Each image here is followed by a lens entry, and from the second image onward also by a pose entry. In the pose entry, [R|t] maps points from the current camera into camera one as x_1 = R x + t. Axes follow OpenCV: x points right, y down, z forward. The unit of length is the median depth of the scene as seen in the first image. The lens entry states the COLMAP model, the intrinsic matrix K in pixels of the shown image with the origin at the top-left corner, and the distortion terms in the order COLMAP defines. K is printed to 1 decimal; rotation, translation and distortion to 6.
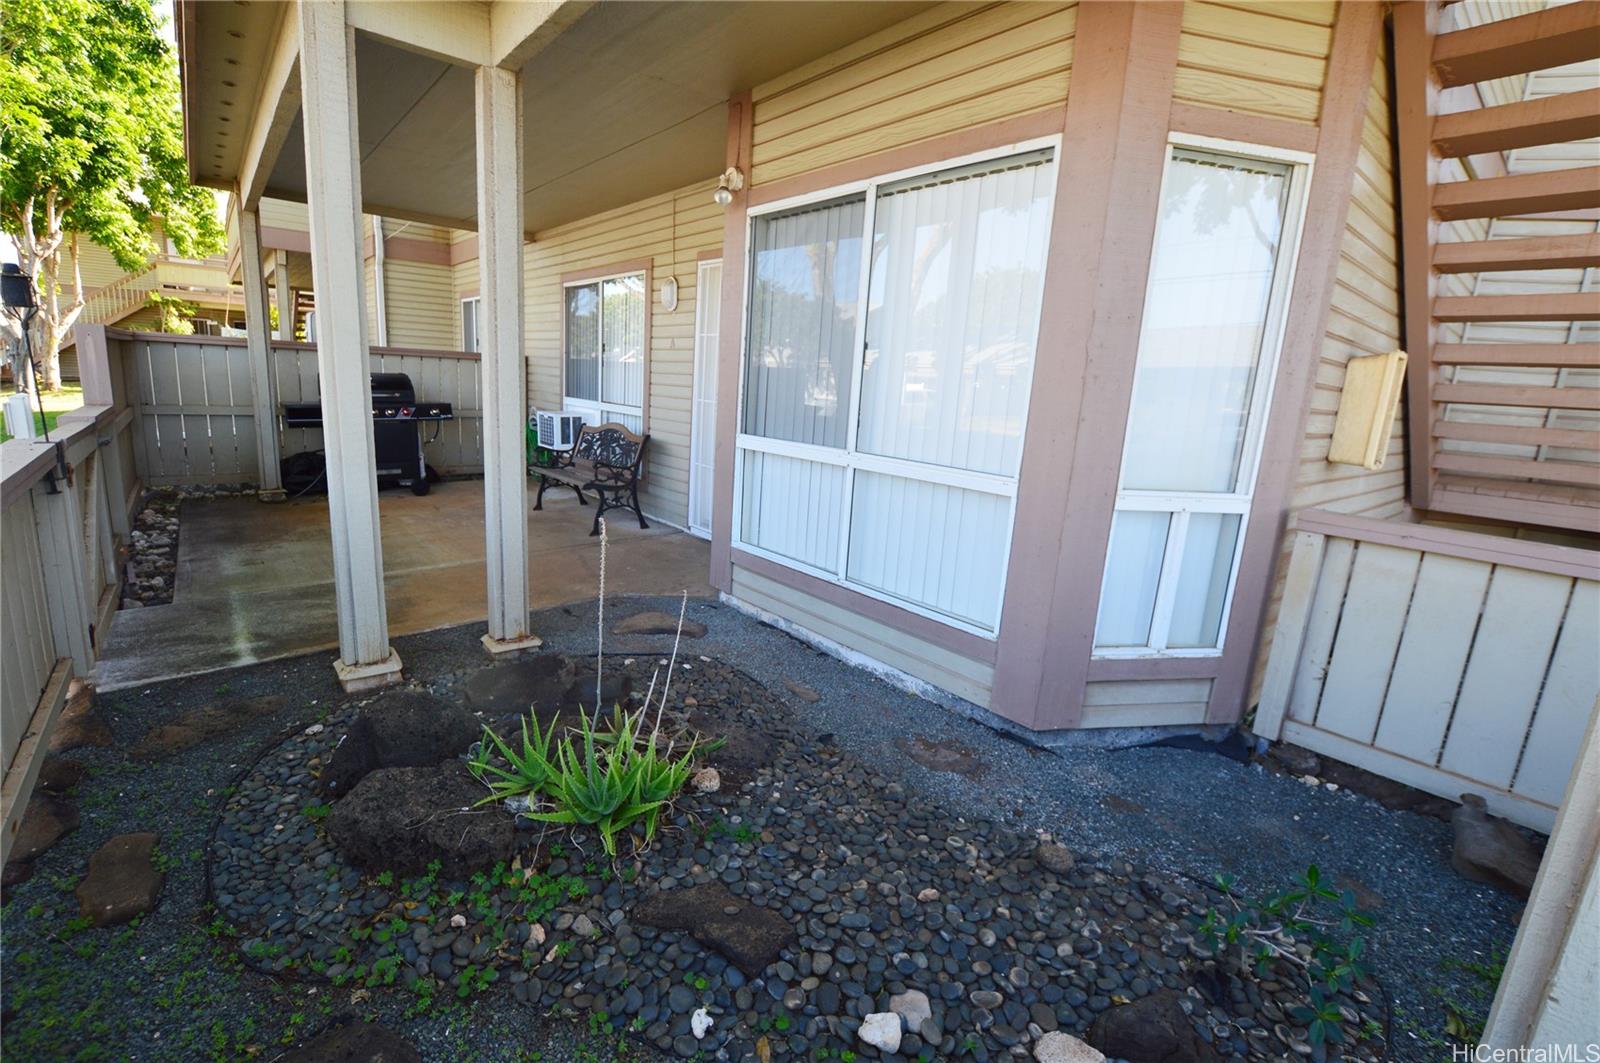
lens RADIAL K [[708.7, 0, 791.1], [0, 708.7, 528.6], [0, 0, 1]] dist [-0.031851, 0.005732]
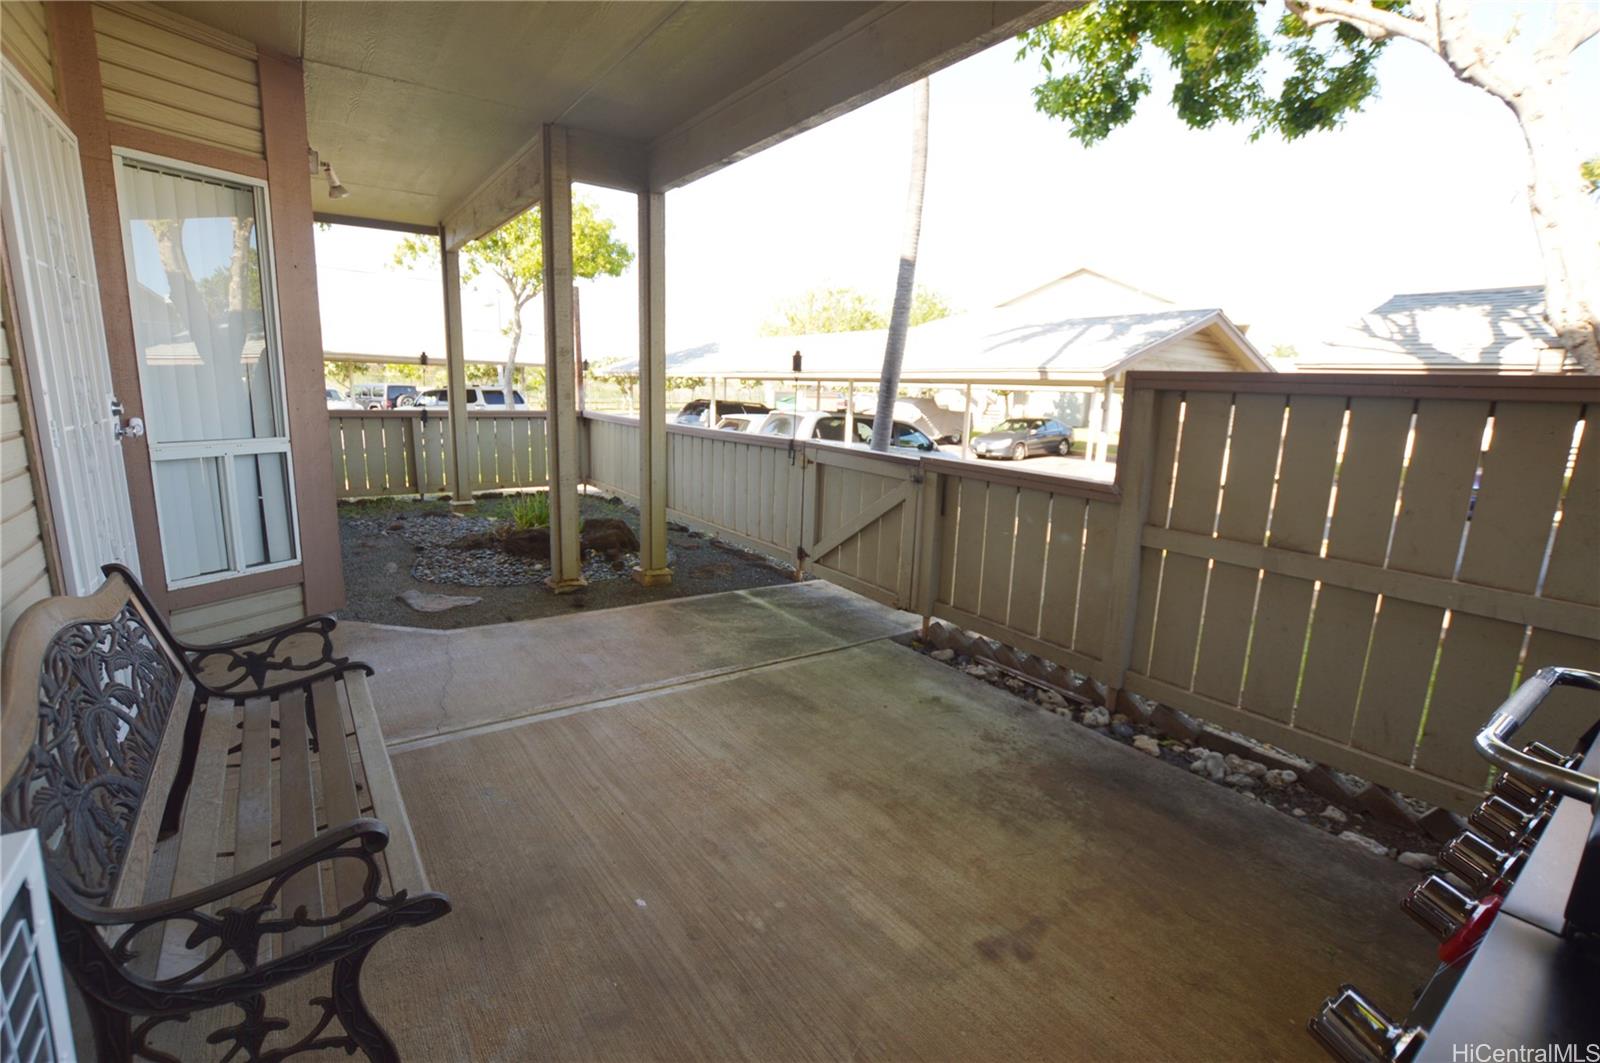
lens RADIAL K [[708.7, 0, 791.1], [0, 708.7, 528.6], [0, 0, 1]] dist [-0.031851, 0.005732]
pose [[-0.992860, -0.103942, 0.058526, -0.827482], [-0.072506, 0.915457, 0.395831, -0.462083], [-0.094722, 0.388761, -0.916457, 1.988791]]
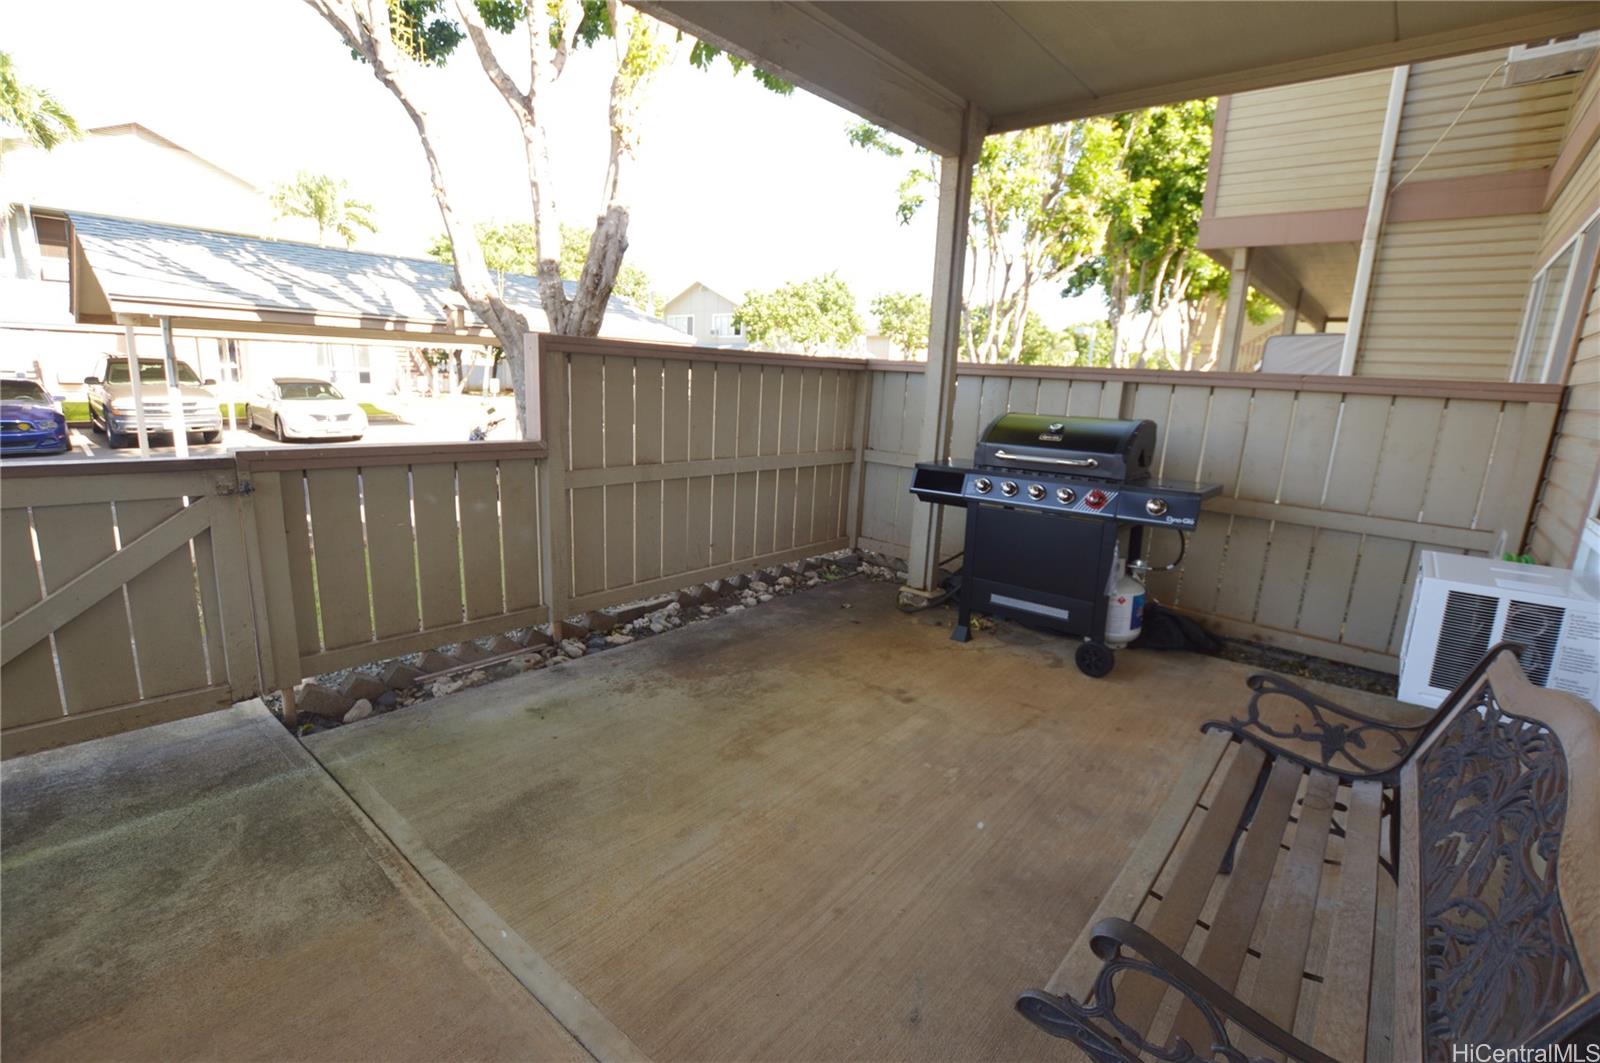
lens RADIAL K [[708.7, 0, 791.1], [0, 708.7, 528.6], [0, 0, 1]] dist [-0.031851, 0.005732]
pose [[0.151916, 0.158645, -0.975579, -0.213931], [-0.241505, 0.963075, 0.119005, -0.285242], [0.958435, 0.217529, 0.184620, 1.335188]]
